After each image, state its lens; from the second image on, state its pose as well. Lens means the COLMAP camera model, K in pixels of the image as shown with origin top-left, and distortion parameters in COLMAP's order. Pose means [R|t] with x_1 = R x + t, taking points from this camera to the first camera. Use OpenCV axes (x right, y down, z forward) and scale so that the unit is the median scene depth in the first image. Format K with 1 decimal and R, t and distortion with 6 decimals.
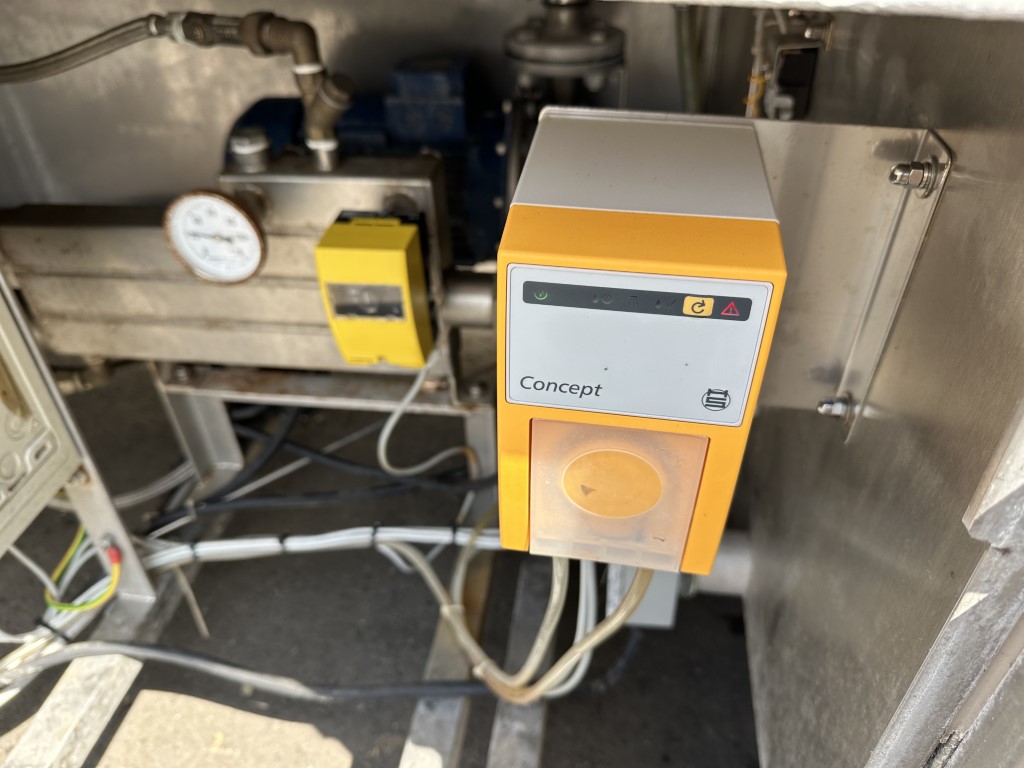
lens RADIAL K [[720.2, 0, 512.0], [0, 720.2, 384.0], [0, 0, 1]] dist [0.061932, -0.075891]
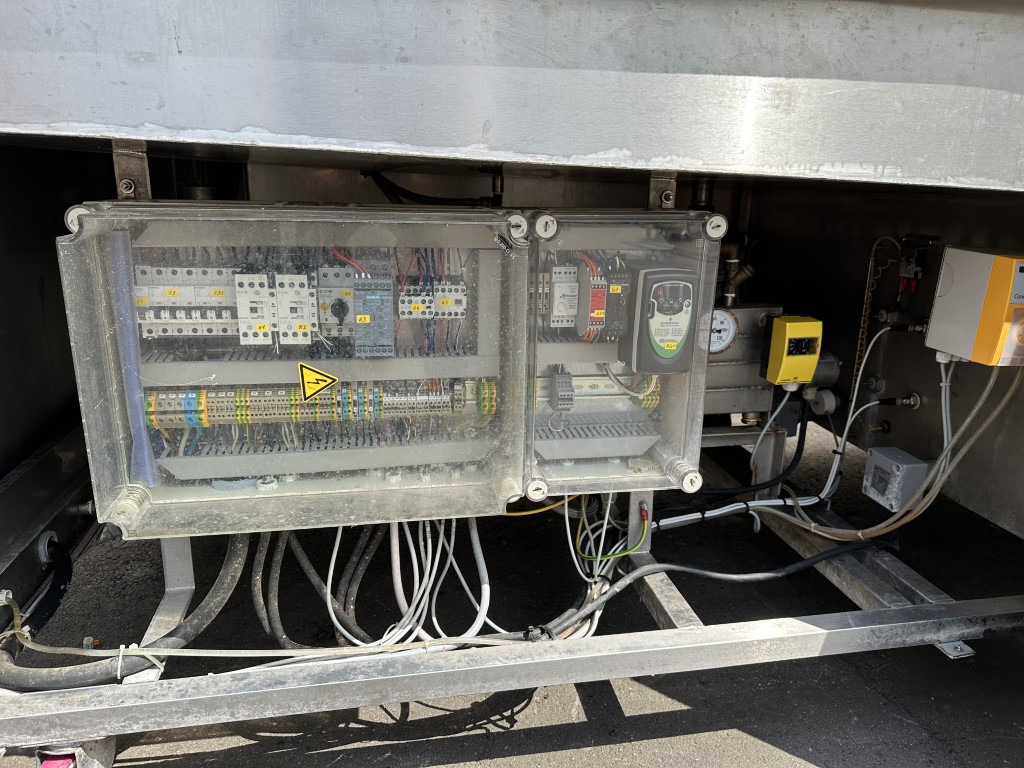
lens RADIAL K [[720.2, 0, 512.0], [0, 720.2, 384.0], [0, 0, 1]] dist [0.061932, -0.075891]
pose [[0.955696, -0.053752, 0.289405, -1.234167], [0.151322, 0.933037, -0.326411, 0.425052], [-0.252480, 0.355743, 0.899834, -0.549306]]
